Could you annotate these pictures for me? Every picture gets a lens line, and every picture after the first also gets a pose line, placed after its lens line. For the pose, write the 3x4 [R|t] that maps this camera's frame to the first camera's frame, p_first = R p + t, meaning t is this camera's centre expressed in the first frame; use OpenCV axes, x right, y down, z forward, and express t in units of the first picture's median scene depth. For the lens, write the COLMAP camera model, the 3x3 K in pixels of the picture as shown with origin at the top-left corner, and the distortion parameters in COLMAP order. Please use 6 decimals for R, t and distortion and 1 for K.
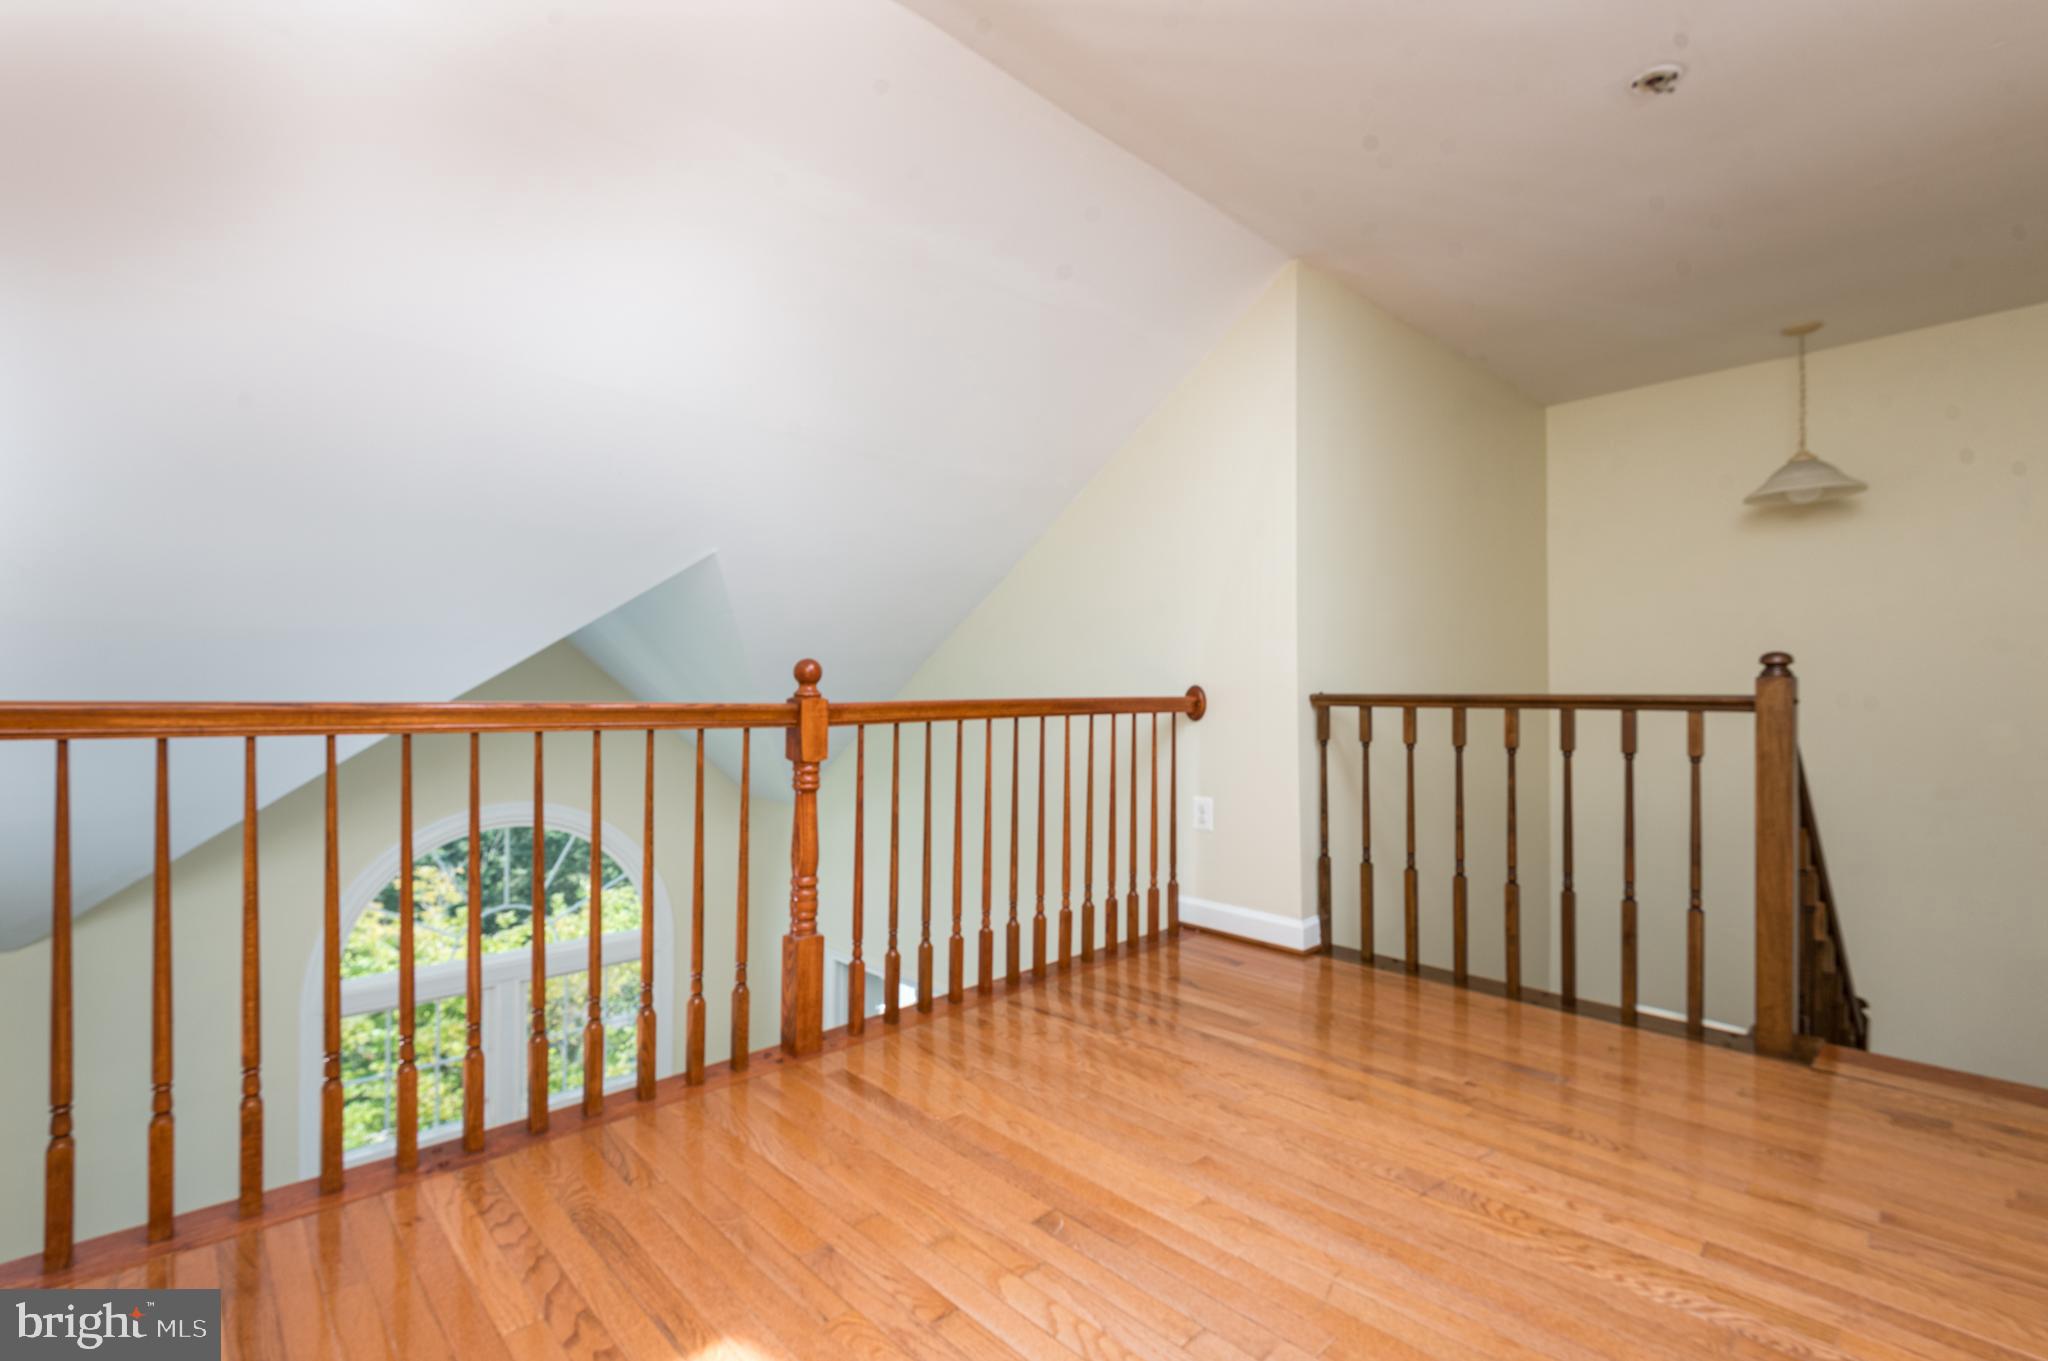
lens RADIAL K [[903.7, 0, 1090.4], [0, 903.7, 695.3], [0, 0, 1]] dist [0.009669, -0.000581]
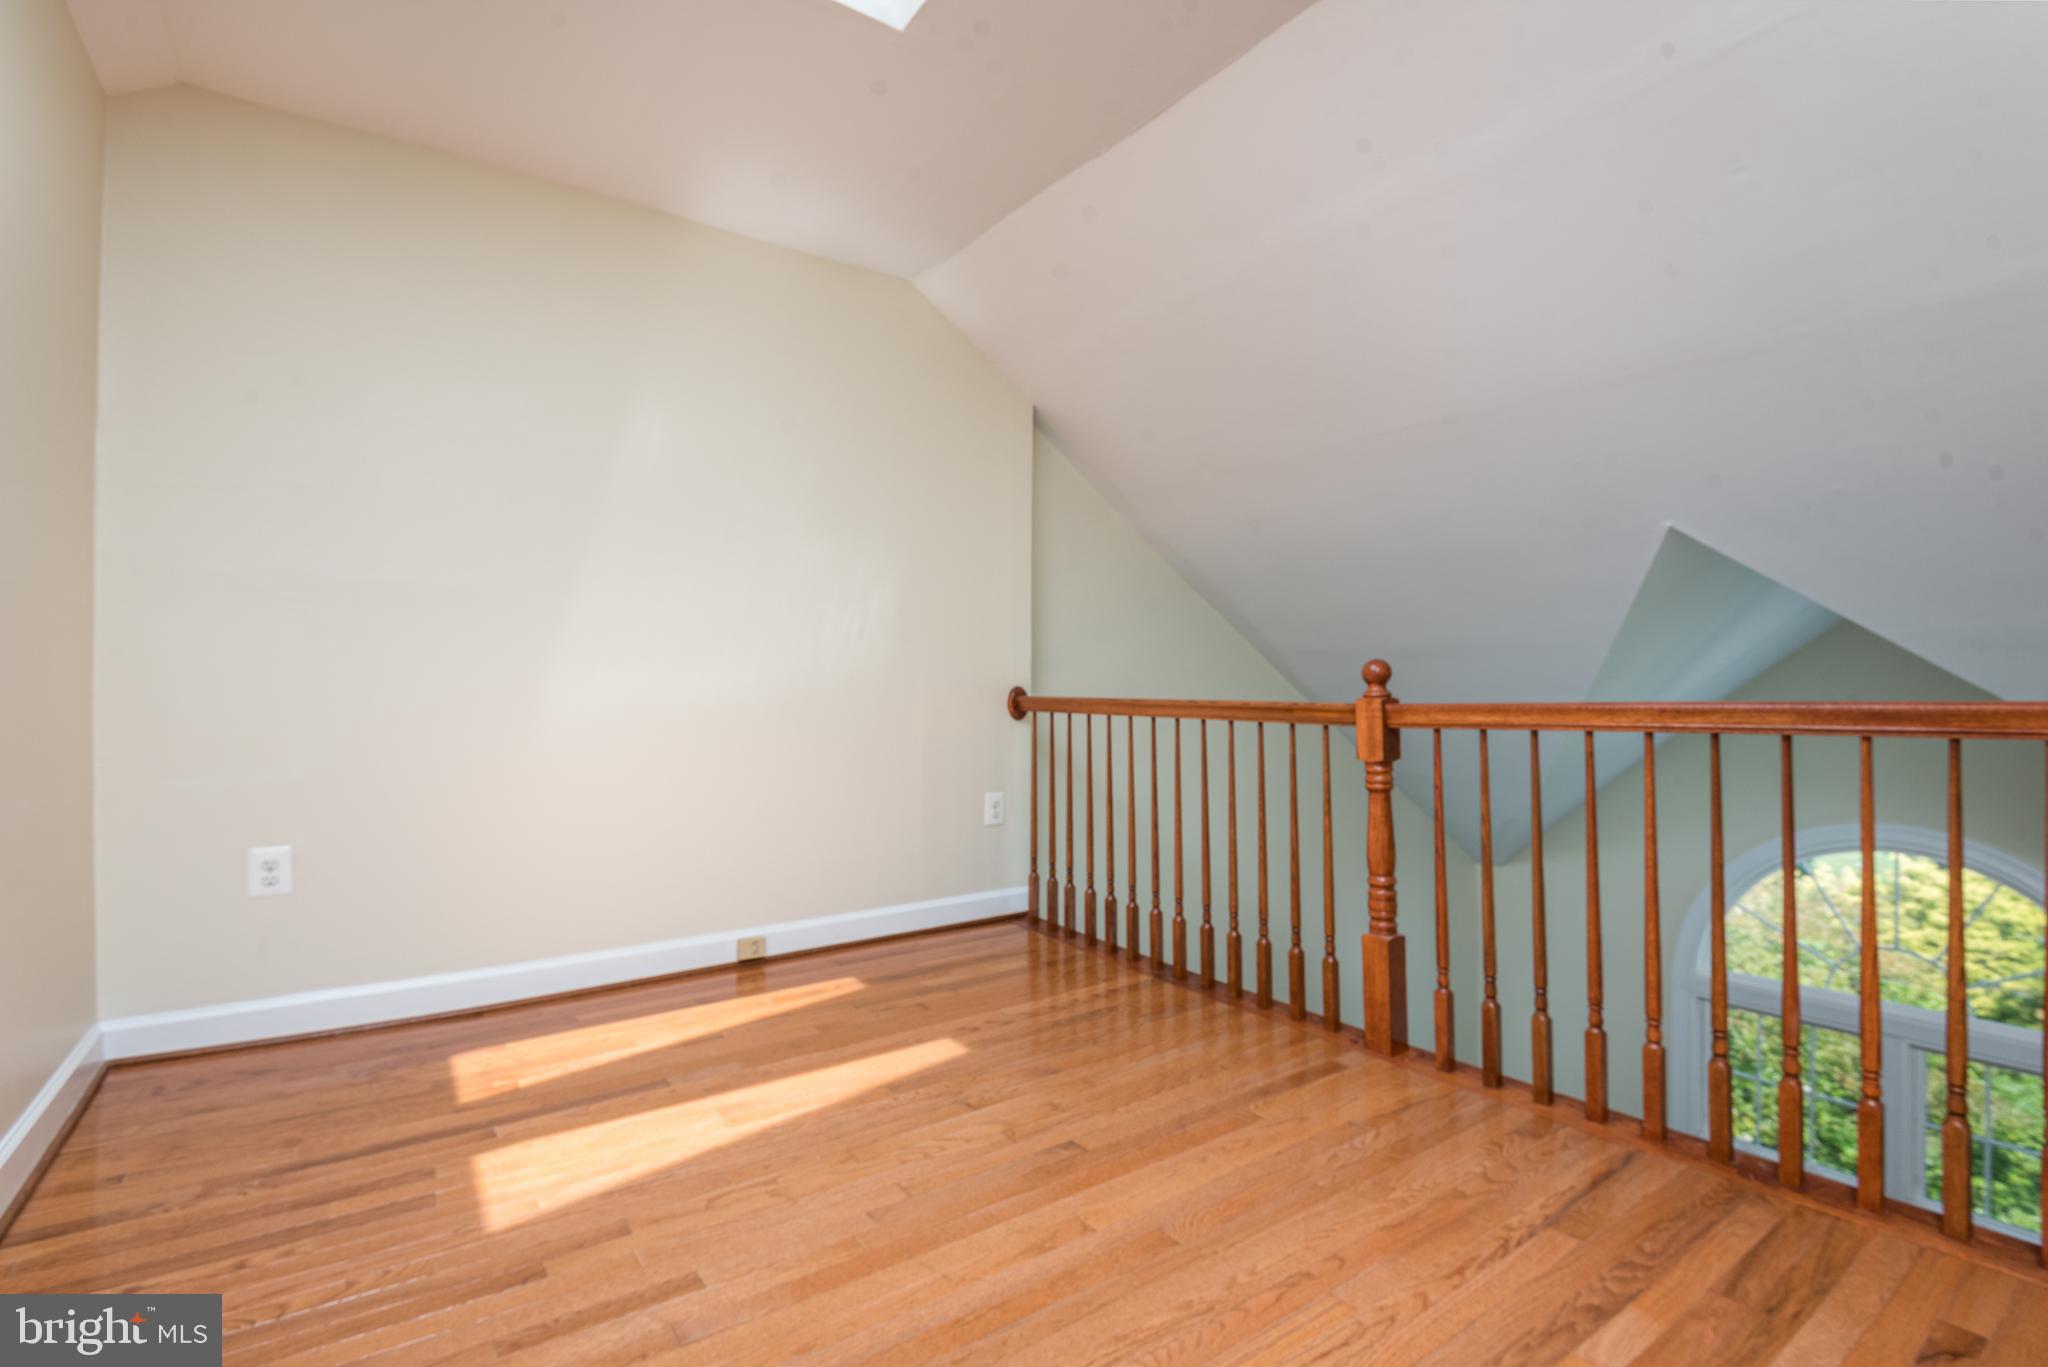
lens RADIAL K [[990.4, 0, 1022.3], [0, 990.4, 702.5], [0, 0, 1]] dist [0.026322, -0.019099]
pose [[-0.216049, -0.003678, -0.976376, 0.843688], [0.013081, 0.999892, -0.006661, 0.009447], [0.976295, -0.014211, -0.215977, 0.844627]]
